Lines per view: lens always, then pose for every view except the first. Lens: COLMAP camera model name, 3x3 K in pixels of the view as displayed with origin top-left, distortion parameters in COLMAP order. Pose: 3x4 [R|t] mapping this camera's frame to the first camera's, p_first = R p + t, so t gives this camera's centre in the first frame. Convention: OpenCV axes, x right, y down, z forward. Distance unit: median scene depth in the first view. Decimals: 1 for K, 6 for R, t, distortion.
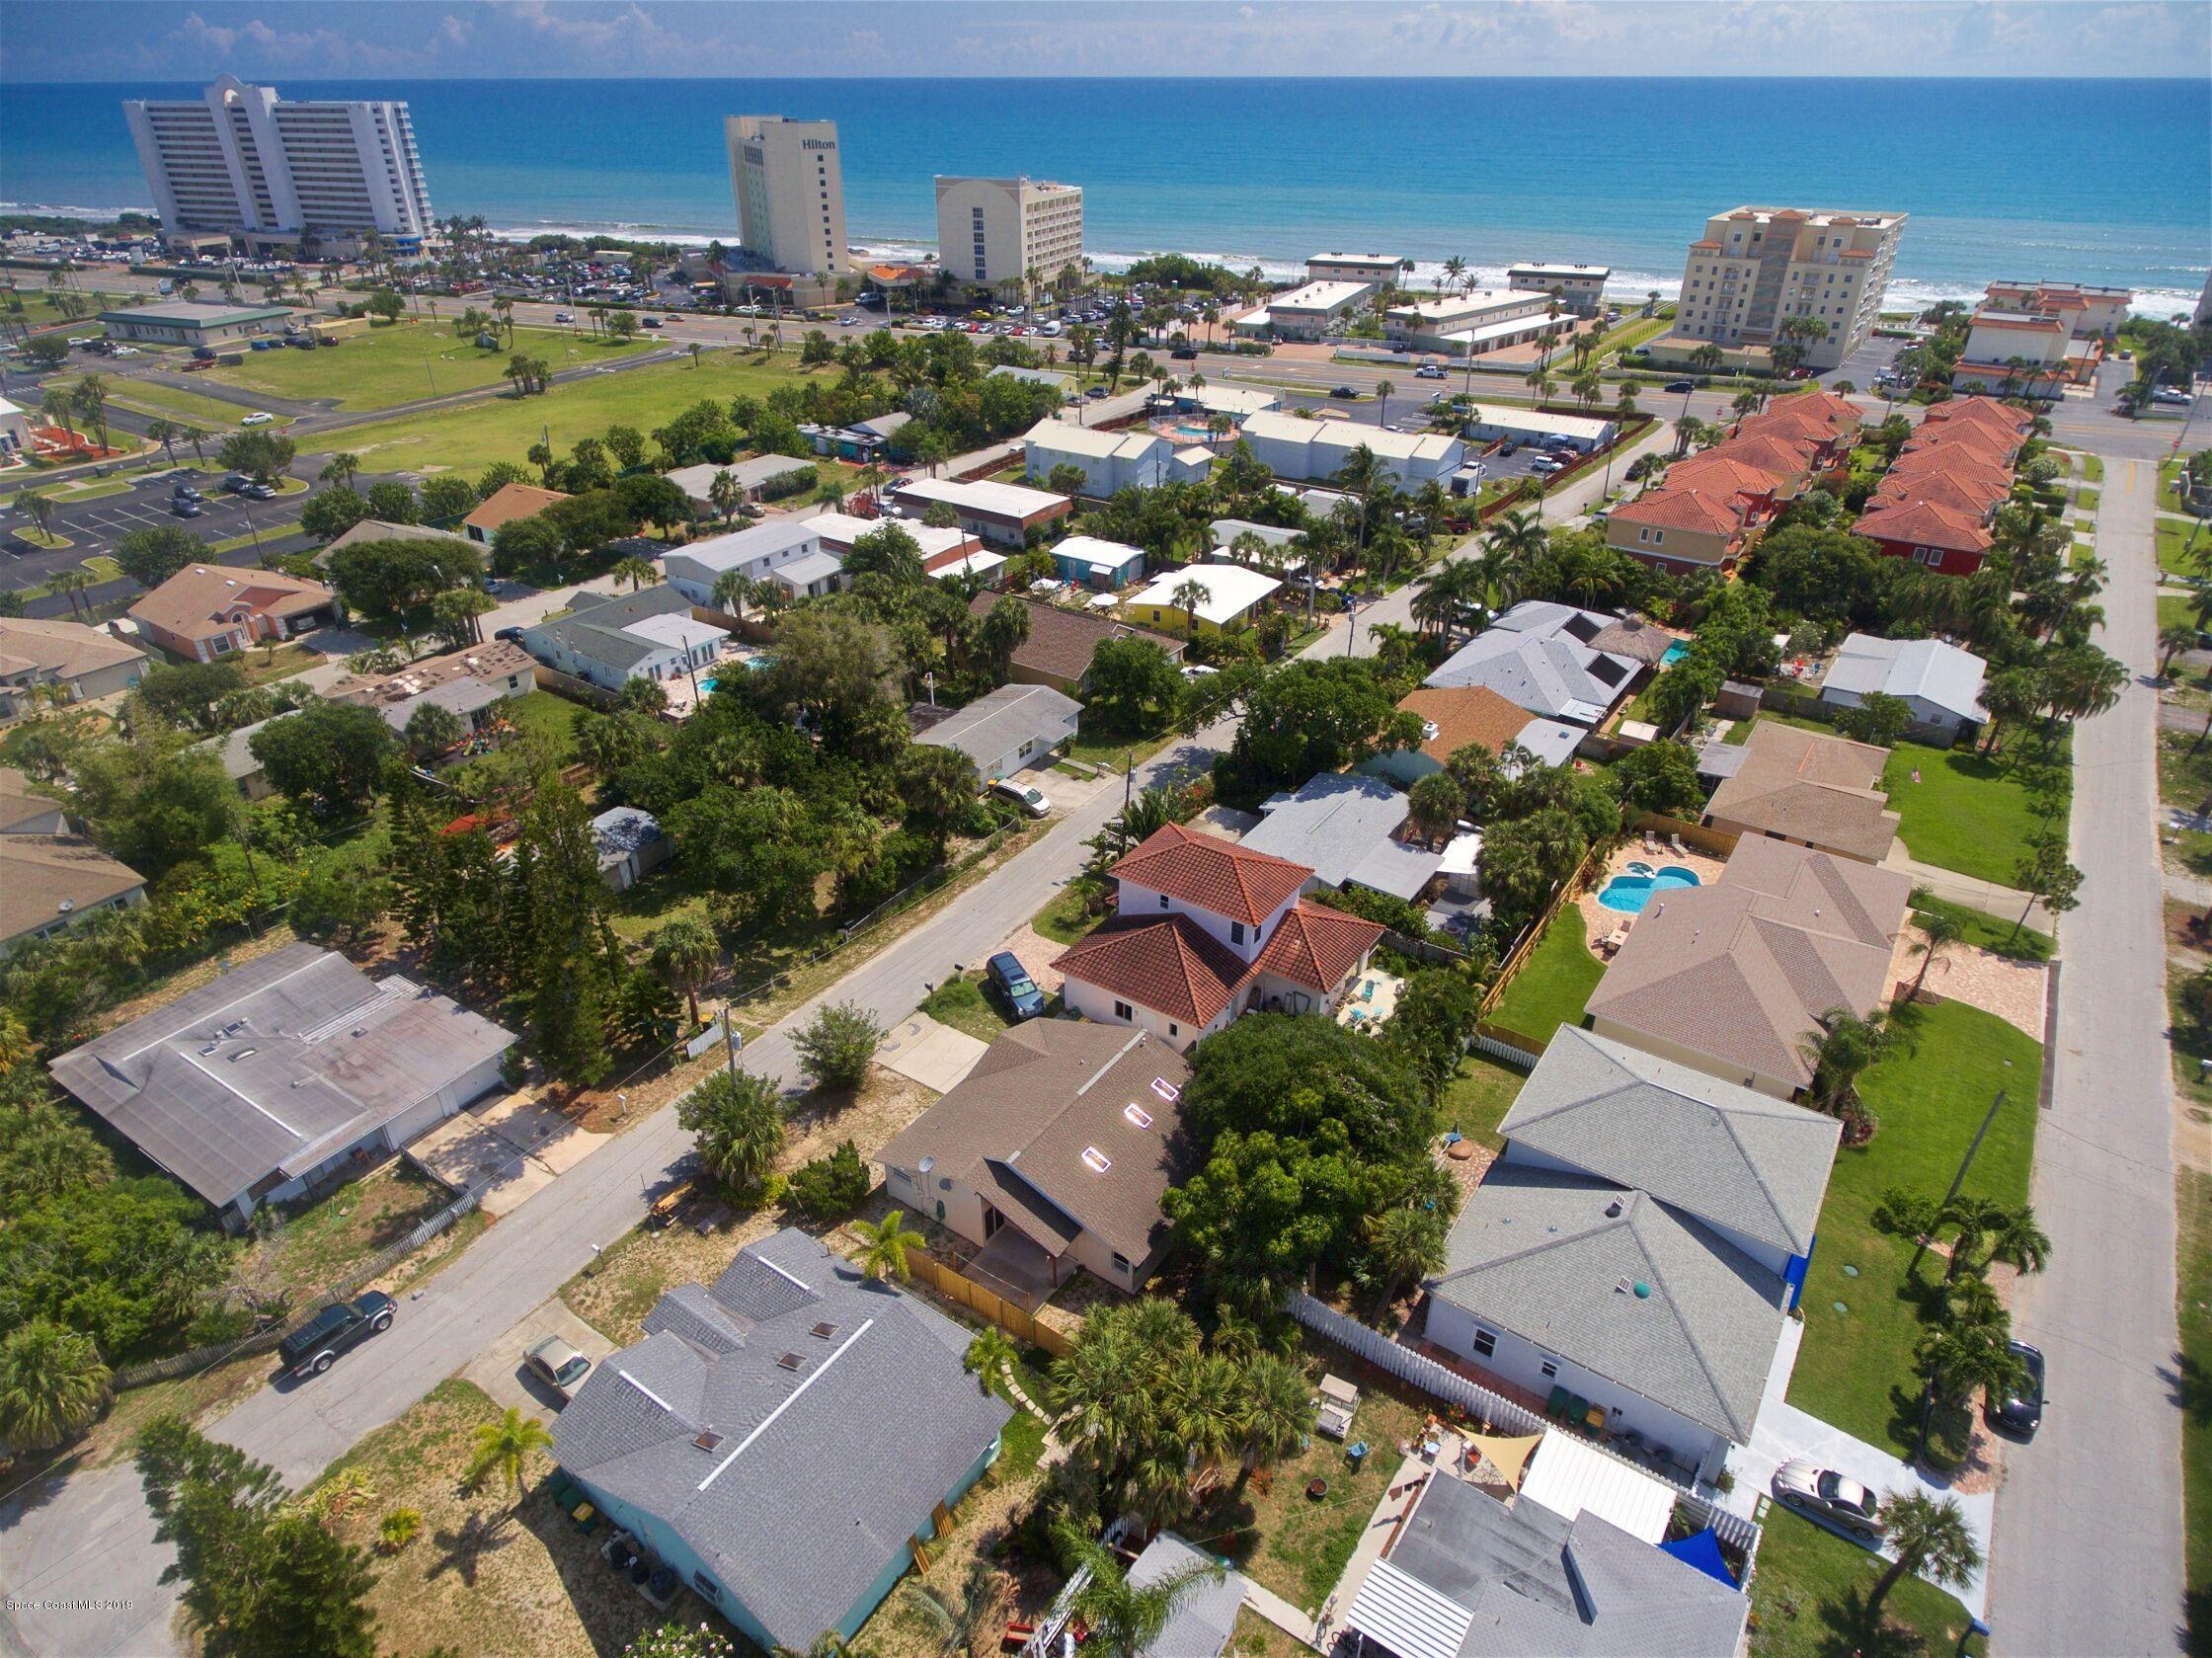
lens RADIAL K [[1312.2, 0, 1082.1], [0, 1312.2, 821.9], [0, 0, 1]] dist [0.004475, -0.003429]
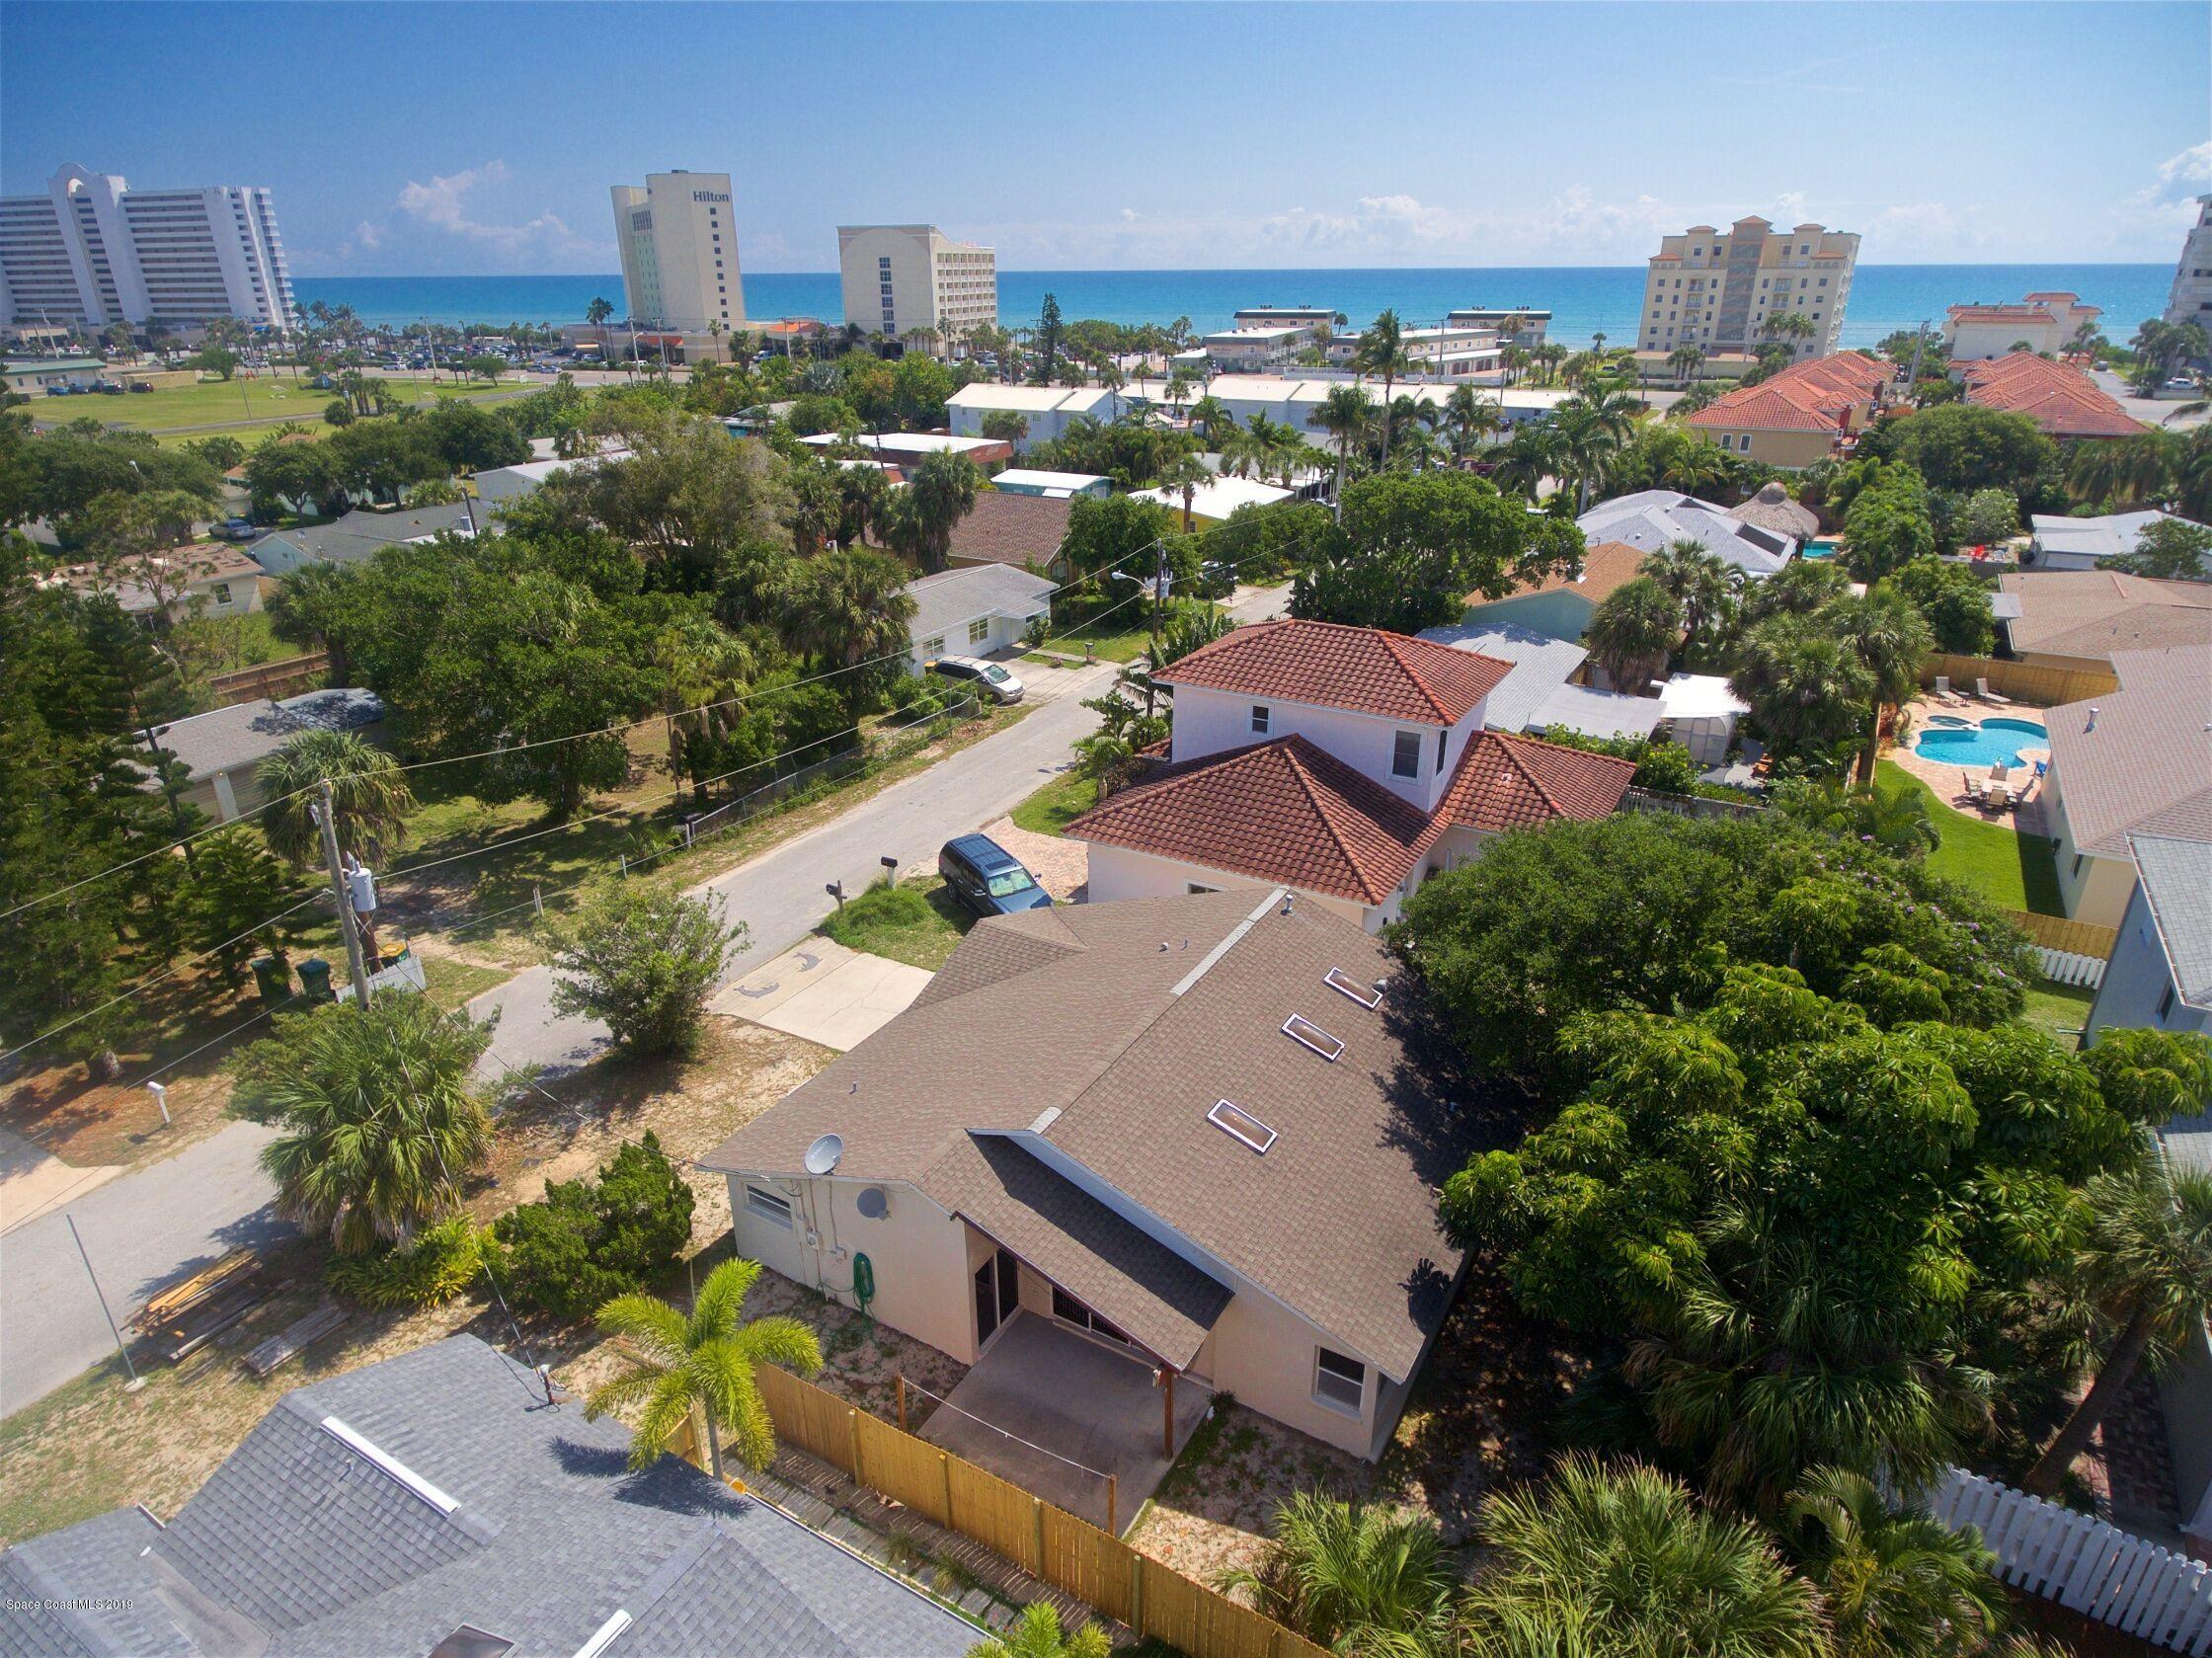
lens RADIAL K [[1312.2, 0, 1082.1], [0, 1312.2, 821.9], [0, 0, 1]] dist [0.004475, -0.003429]
pose [[0.997434, -0.034293, 0.062844, -0.041382], [0.041193, 0.992852, -0.112019, 0.138845], [-0.058554, 0.114320, 0.991717, 0.392410]]
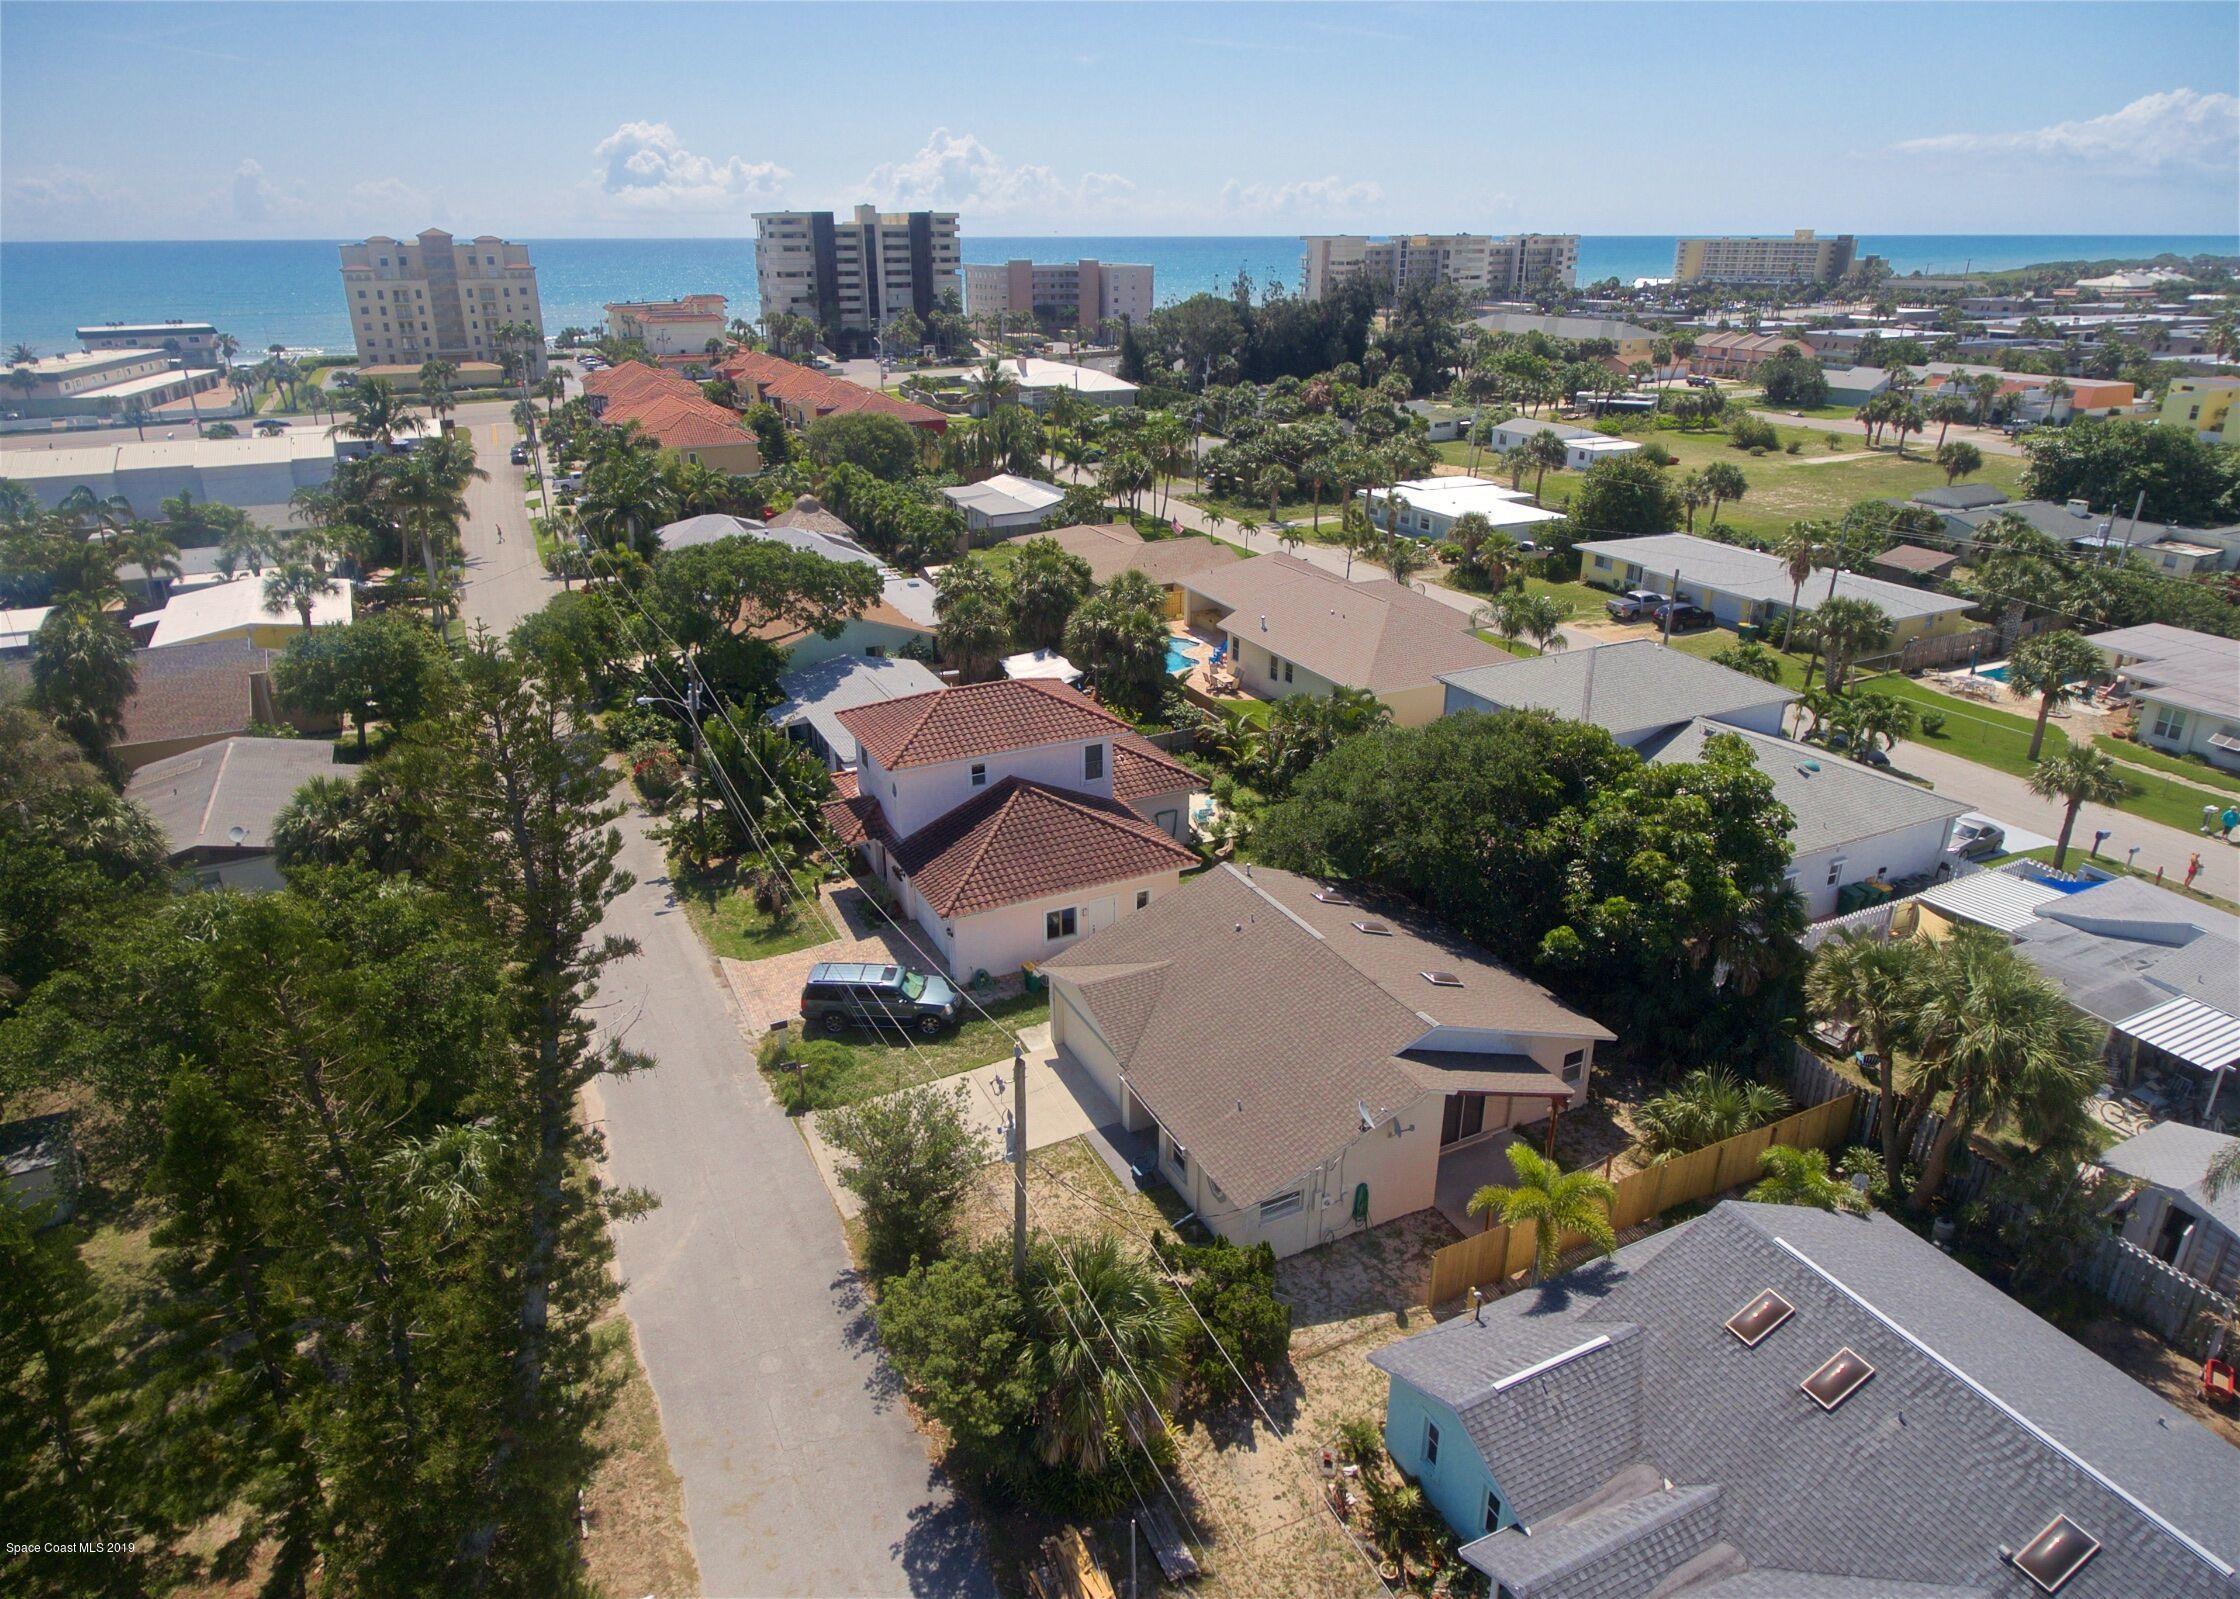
lens RADIAL K [[1358.5, 0, 1123.7], [0, 1358.5, 762.2], [0, 0, 1]] dist [0.005209, 0.001144]
pose [[0.487306, -0.319345, 0.812743, -0.389739], [0.433621, 0.896365, 0.092210, 0.020153], [-0.757961, 0.307488, 0.575279, 0.467160]]
